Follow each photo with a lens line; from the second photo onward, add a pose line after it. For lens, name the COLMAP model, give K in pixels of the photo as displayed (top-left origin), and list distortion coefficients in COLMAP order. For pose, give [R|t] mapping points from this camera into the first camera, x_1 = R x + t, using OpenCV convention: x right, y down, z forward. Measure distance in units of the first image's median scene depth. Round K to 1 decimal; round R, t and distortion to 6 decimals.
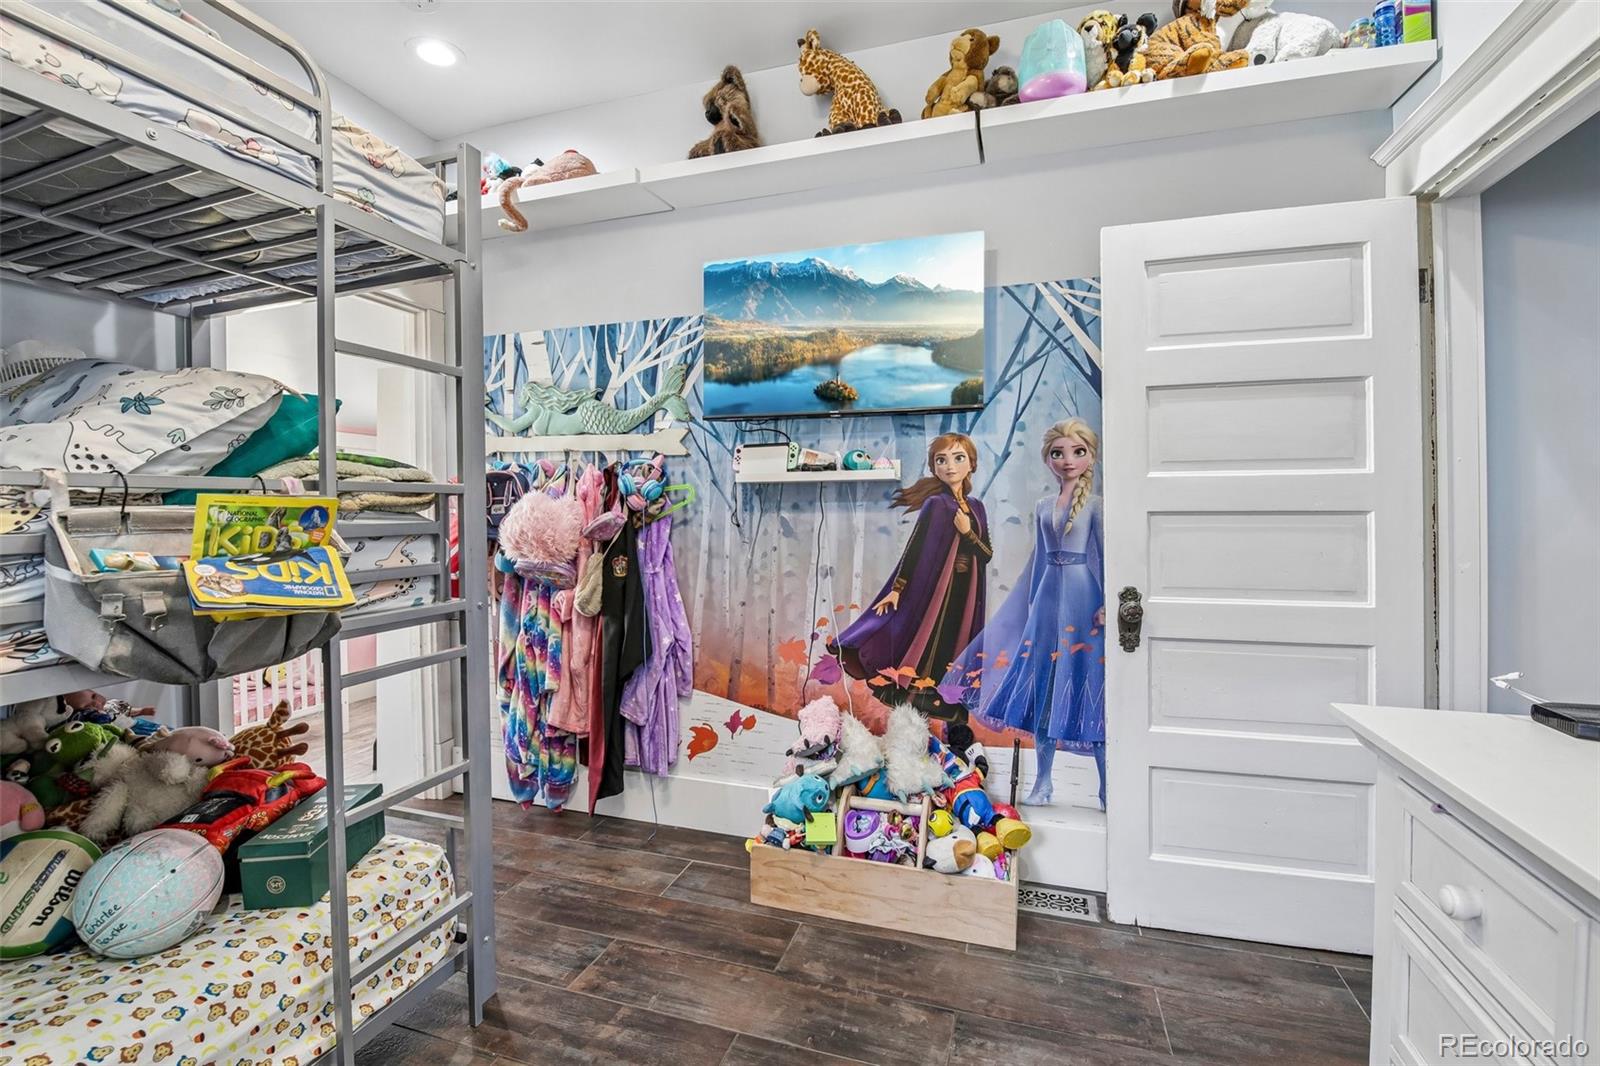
lens RADIAL K [[698.6, 0, 790.8], [0, 698.6, 519.8], [0, 0, 1]] dist [-0.007514, -0.007159]
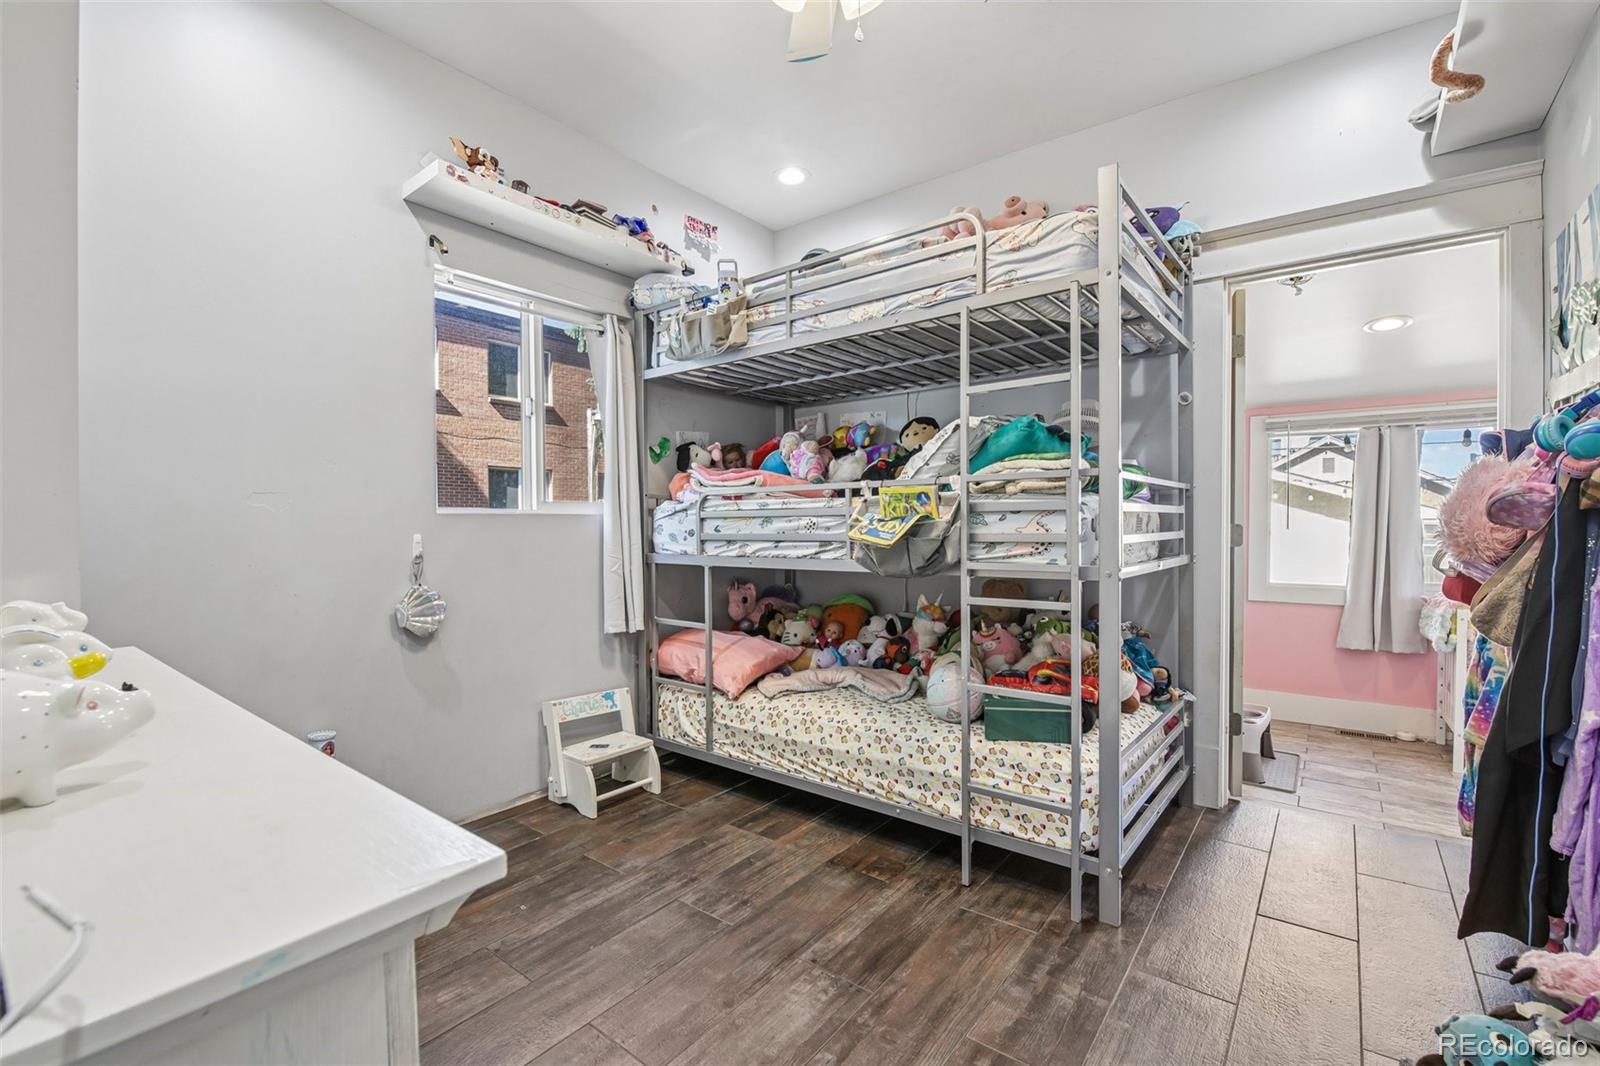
lens RADIAL K [[698.6, 0, 790.8], [0, 698.6, 519.8], [0, 0, 1]] dist [-0.007514, -0.007159]
pose [[-0.321735, 0.027573, -0.946428, 0.900404], [0.005237, 0.999612, 0.027342, 0.000607], [0.946815, 0.003840, -0.321755, 1.004996]]
